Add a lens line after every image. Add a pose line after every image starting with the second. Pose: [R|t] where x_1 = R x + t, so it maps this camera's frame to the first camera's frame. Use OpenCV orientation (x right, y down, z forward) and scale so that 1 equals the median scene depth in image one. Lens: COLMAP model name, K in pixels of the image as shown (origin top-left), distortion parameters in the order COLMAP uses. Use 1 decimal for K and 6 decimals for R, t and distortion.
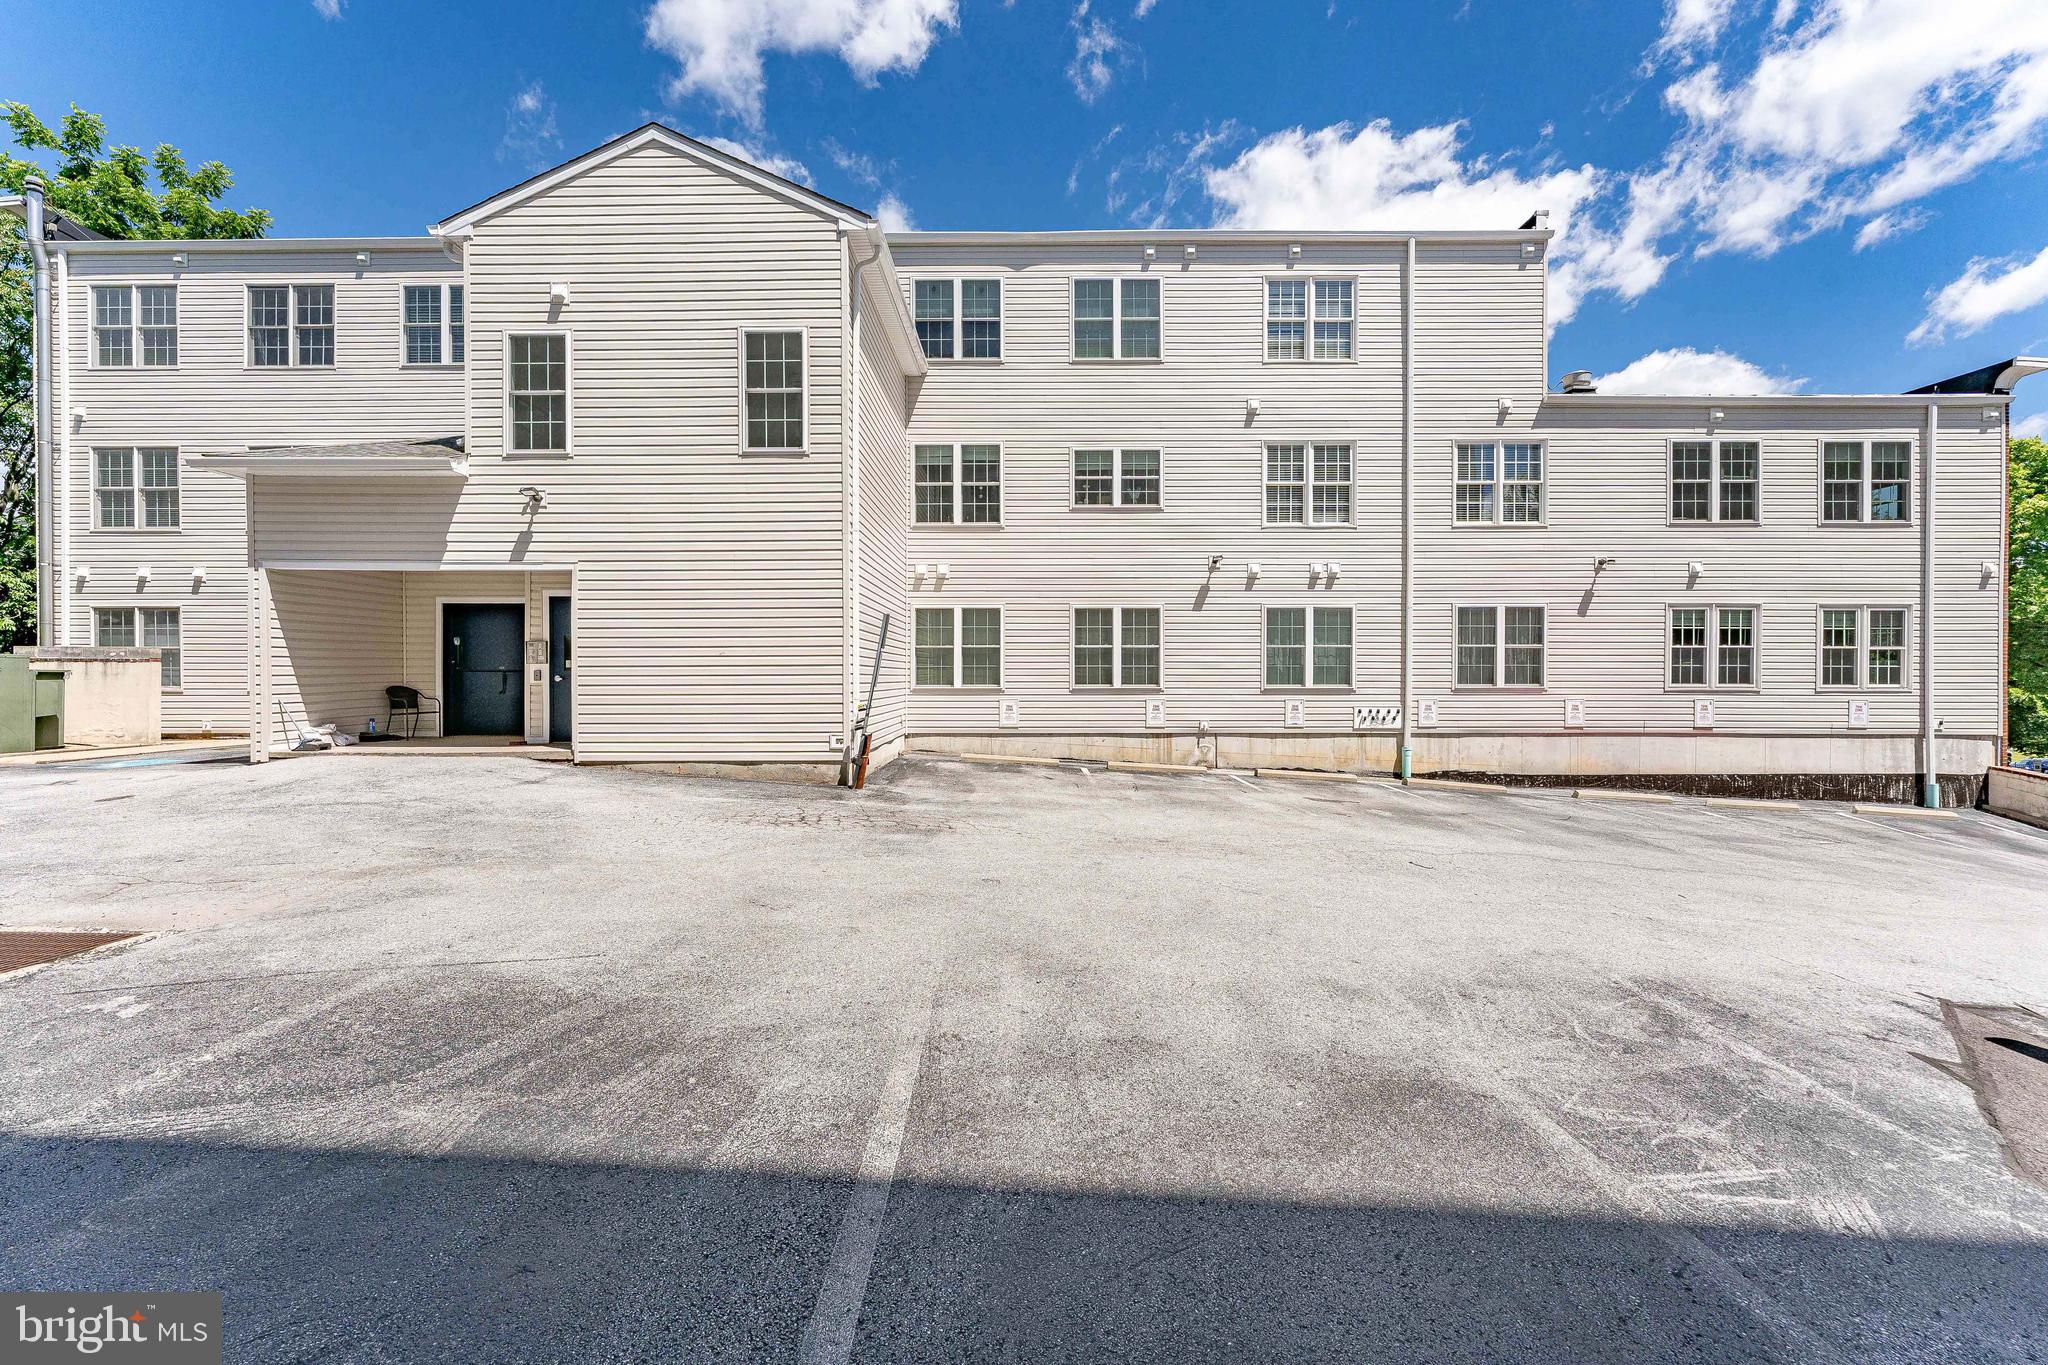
lens RADIAL K [[811.1, 0, 1023.6], [0, 811.1, 762.1], [0, 0, 1]] dist [-0.000967, 0.000153]
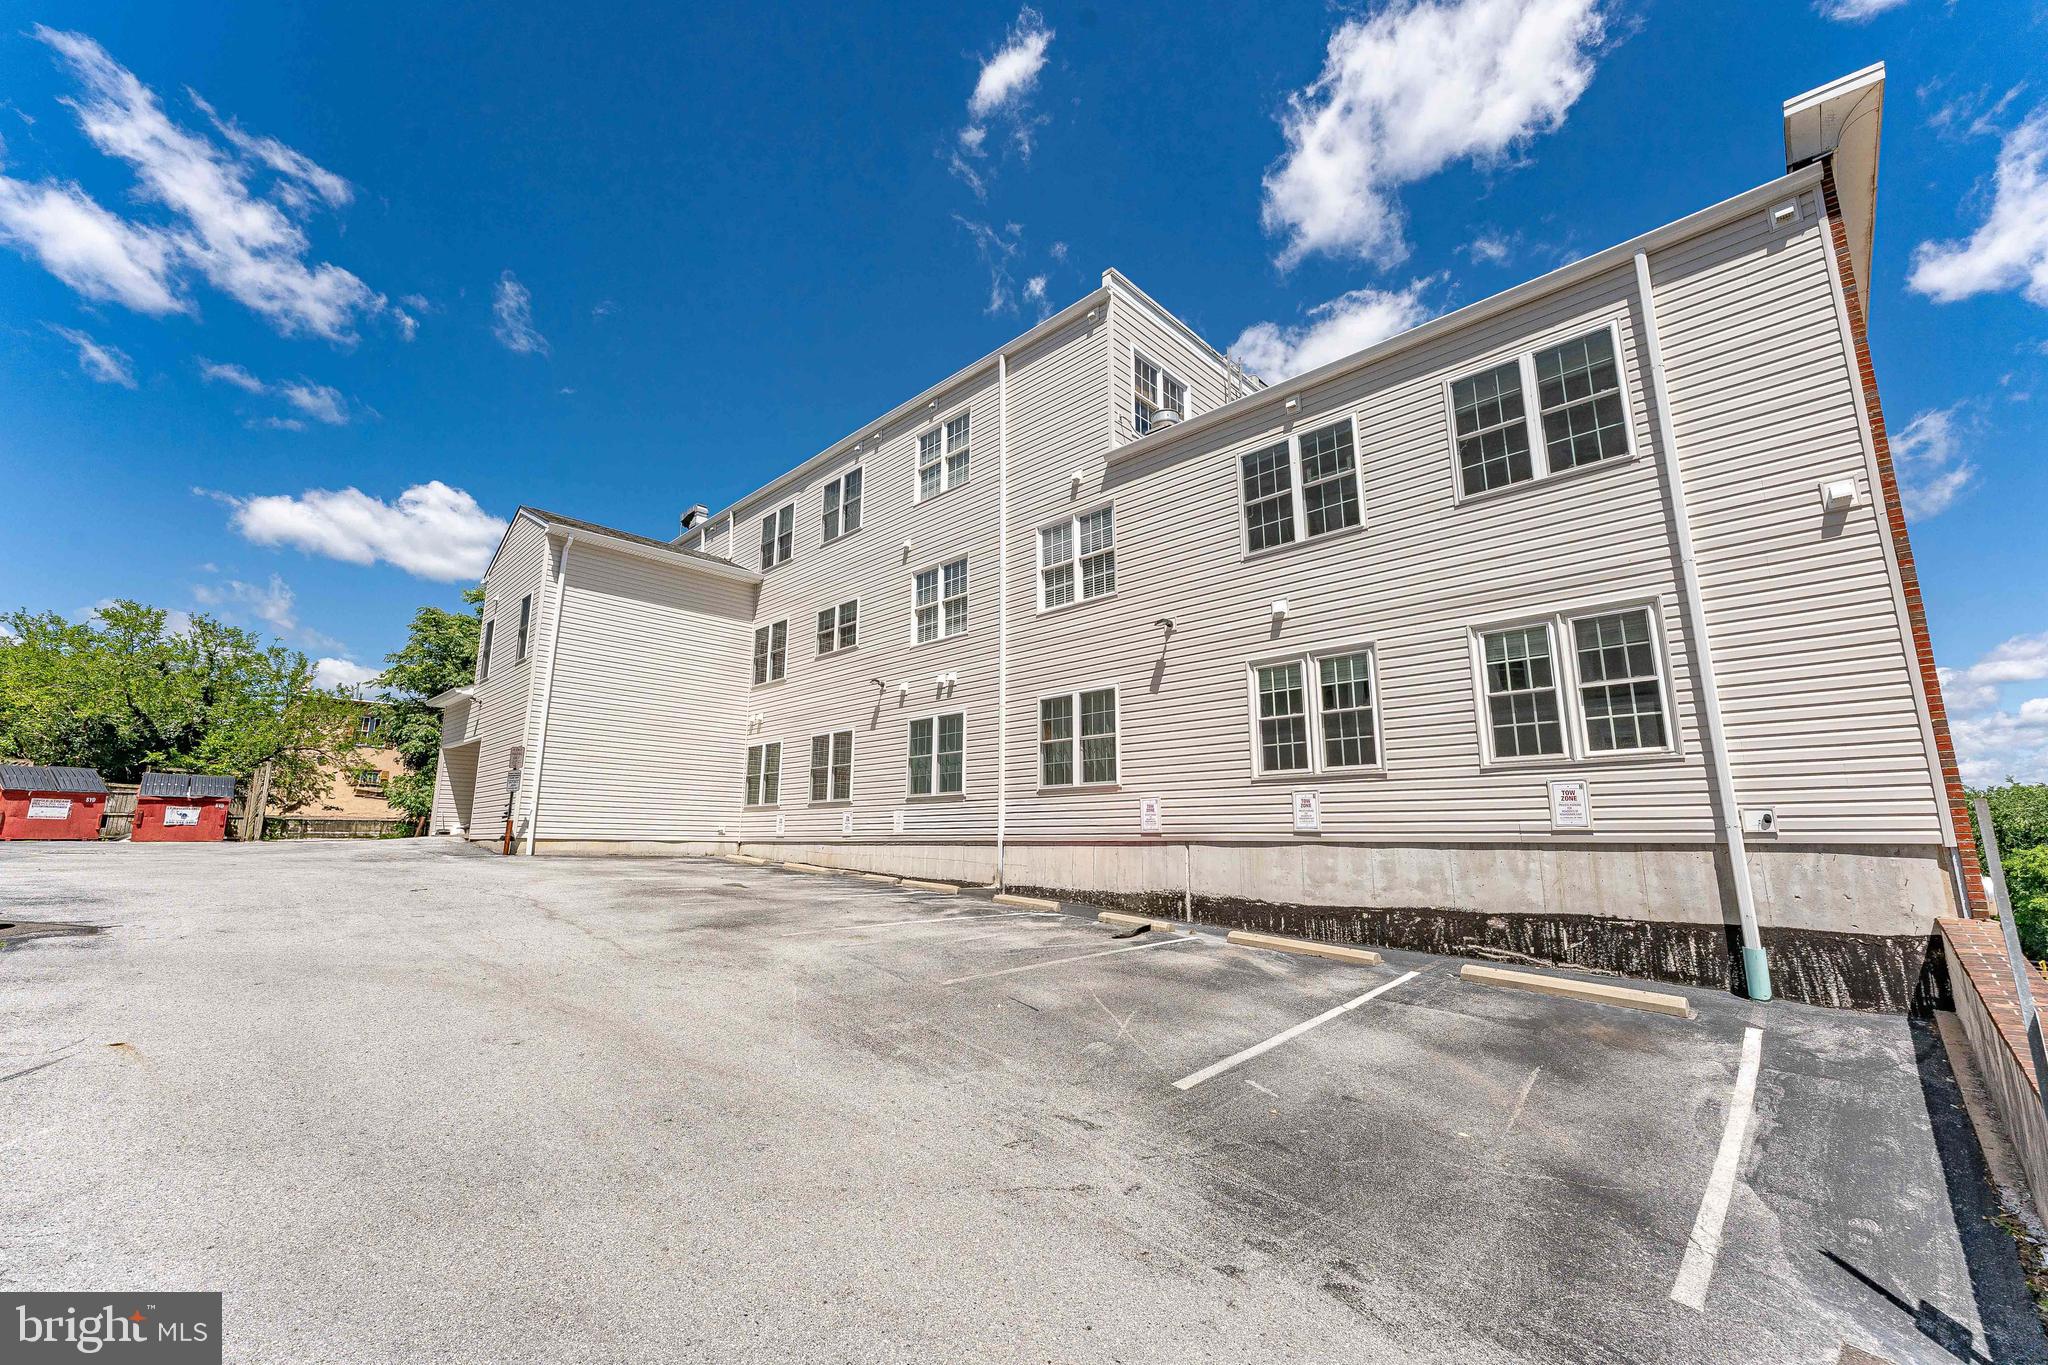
lens RADIAL K [[820.9, 0, 1024.0], [0, 820.9, 682.5], [0, 0, 1]] dist [0.000259, 0.000022]
pose [[0.725304, -0.131873, -0.675680, 1.146773], [-0.005059, 0.980434, -0.196783, -0.029433], [0.688410, 0.146146, 0.710446, 0.331850]]
